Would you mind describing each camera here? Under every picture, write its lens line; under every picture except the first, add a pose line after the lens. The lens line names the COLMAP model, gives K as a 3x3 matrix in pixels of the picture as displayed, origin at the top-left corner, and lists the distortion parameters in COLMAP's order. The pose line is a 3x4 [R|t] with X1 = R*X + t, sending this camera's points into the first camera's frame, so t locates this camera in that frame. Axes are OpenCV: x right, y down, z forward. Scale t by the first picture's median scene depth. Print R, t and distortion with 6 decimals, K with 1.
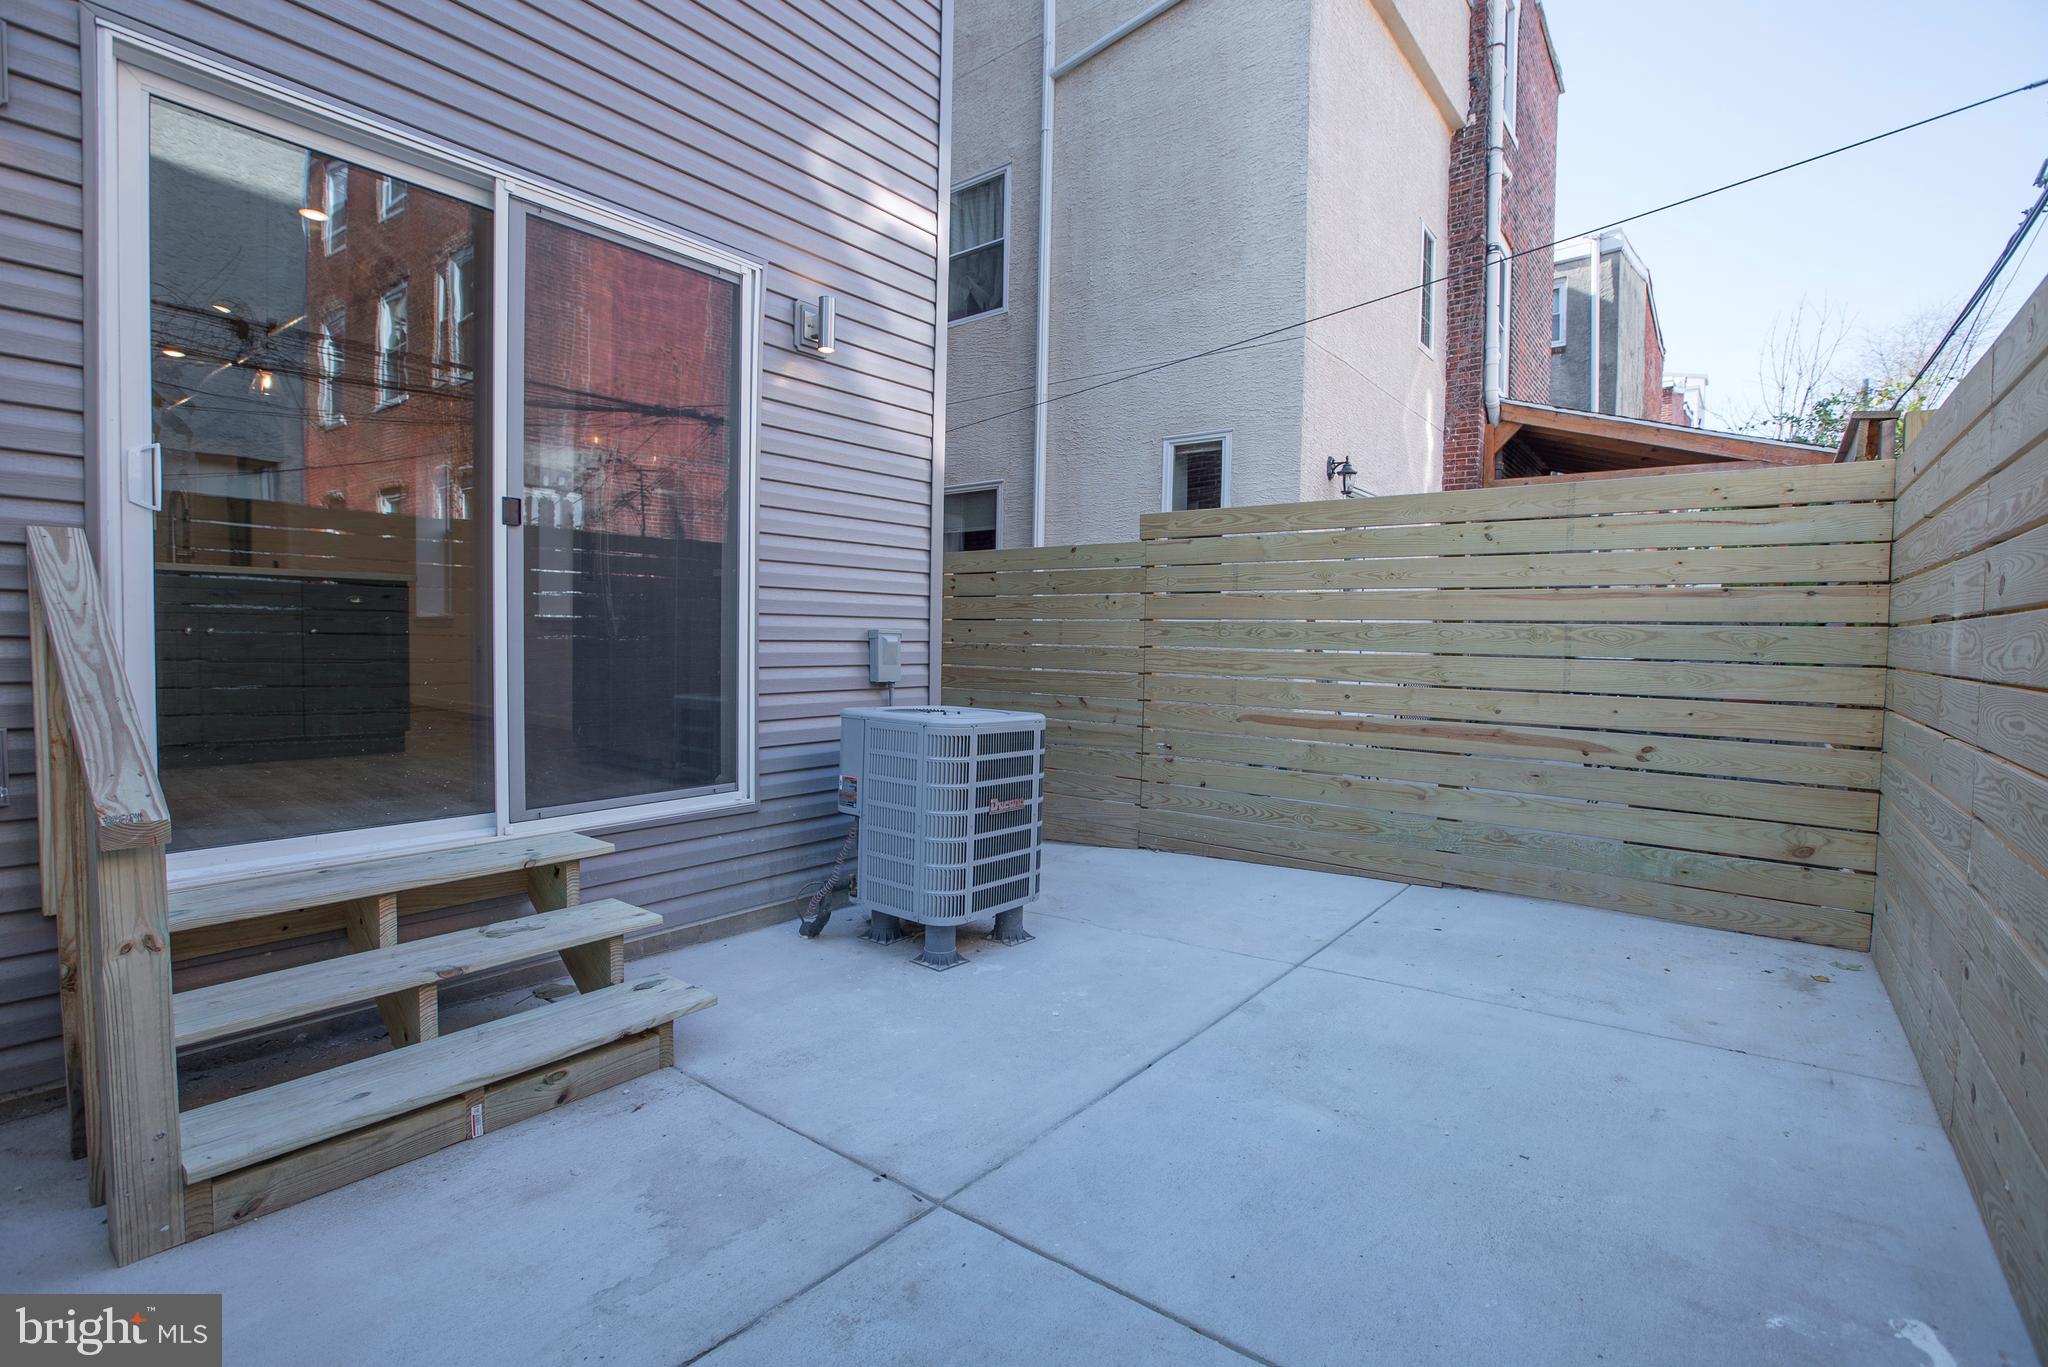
lens RADIAL K [[948.3, 0, 1021.7], [0, 948.3, 668.3], [0, 0, 1]] dist [-0.057205, 0.021665]
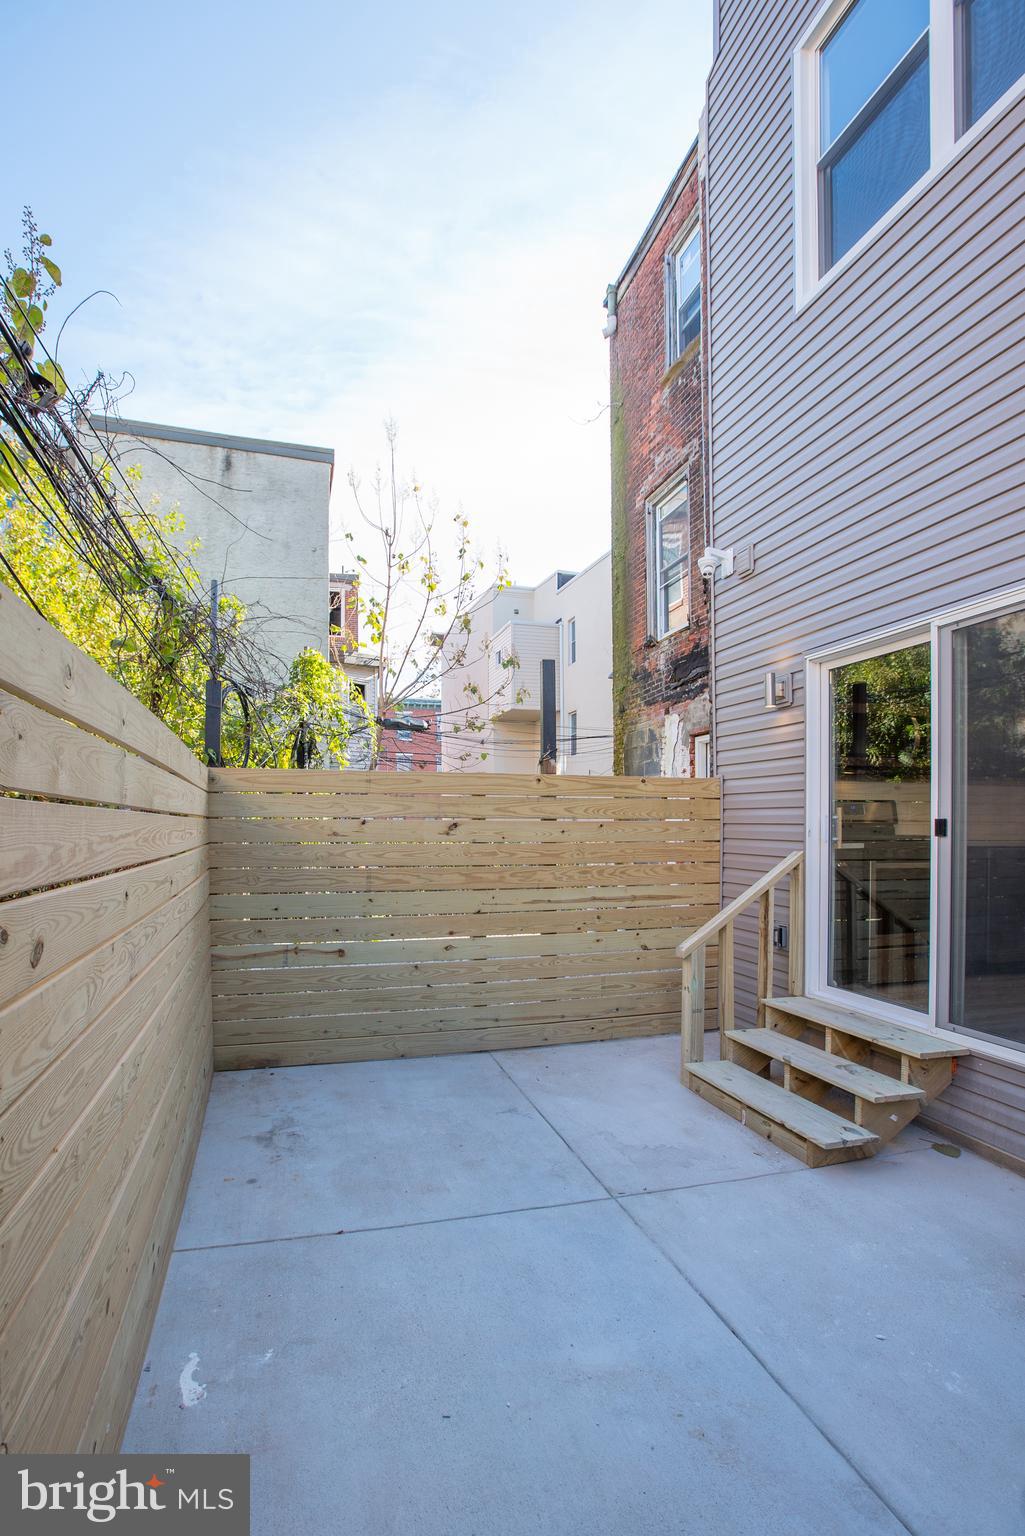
lens RADIAL K [[726.5, 0, 462.8], [0, 726.5, 836.3], [0, 0, 1]] dist [-0.058112, 0.024481]
pose [[-0.610186, -0.011486, -0.792175, 0.643395], [-0.043051, 0.998898, 0.018677, -0.102218], [0.791088, 0.045500, -0.610008, 0.796662]]
